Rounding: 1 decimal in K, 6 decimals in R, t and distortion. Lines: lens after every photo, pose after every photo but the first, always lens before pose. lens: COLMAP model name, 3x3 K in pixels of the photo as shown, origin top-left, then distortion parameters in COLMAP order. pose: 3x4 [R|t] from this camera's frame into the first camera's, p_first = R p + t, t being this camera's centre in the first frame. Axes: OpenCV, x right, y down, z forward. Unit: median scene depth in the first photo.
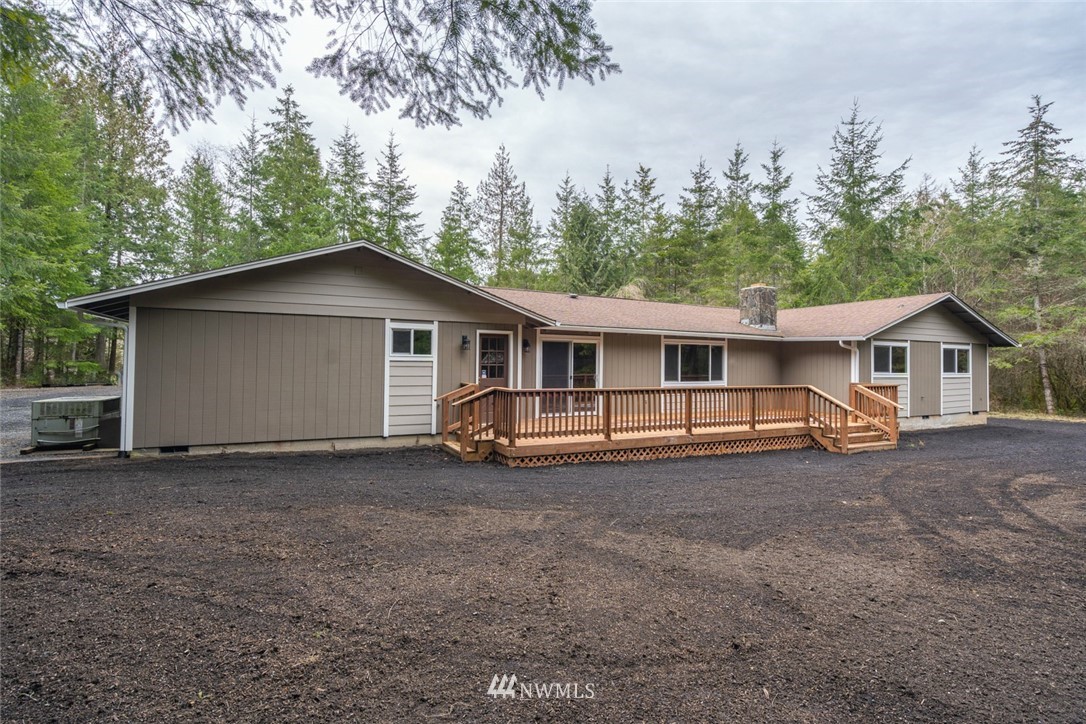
lens RADIAL K [[484.3, 0, 542.8], [0, 484.3, 348.6], [0, 0, 1]] dist [-0.000063, 0.000038]
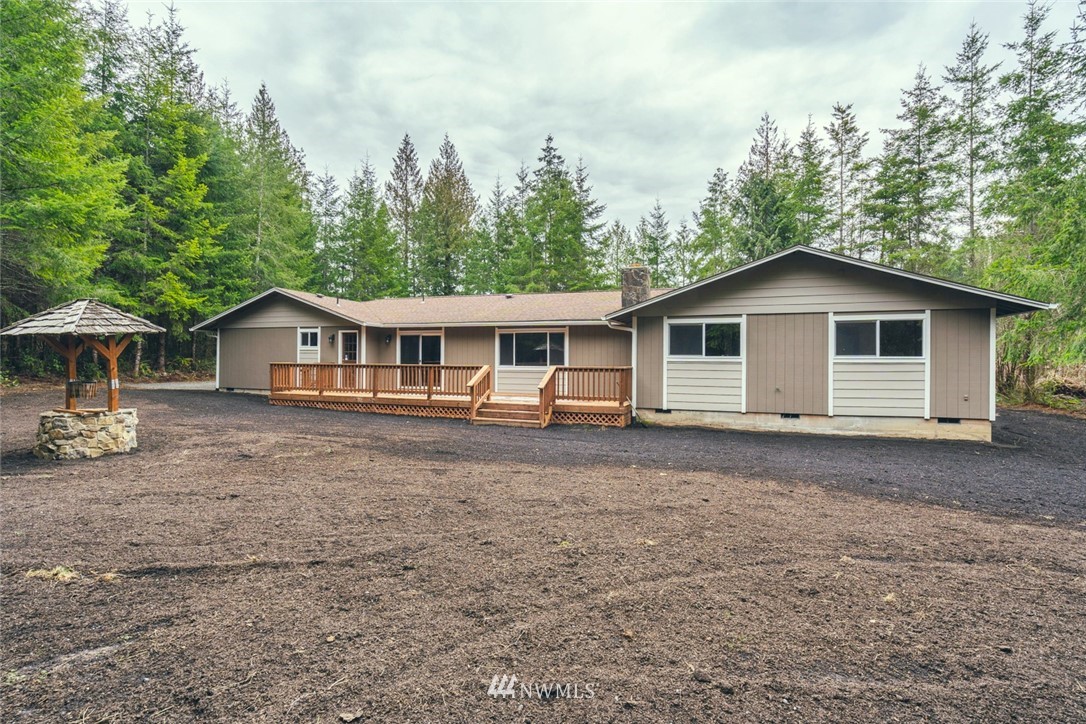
lens RADIAL K [[505.6, 0, 536.0], [0, 505.6, 357.7], [0, 0, 1]] dist [-0.002957, -0.000188]
pose [[0.705566, -0.010662, -0.708564, 1.259363], [0.020542, 0.999774, 0.005411, 0.047004], [0.708347, -0.018373, 0.705625, 0.214639]]
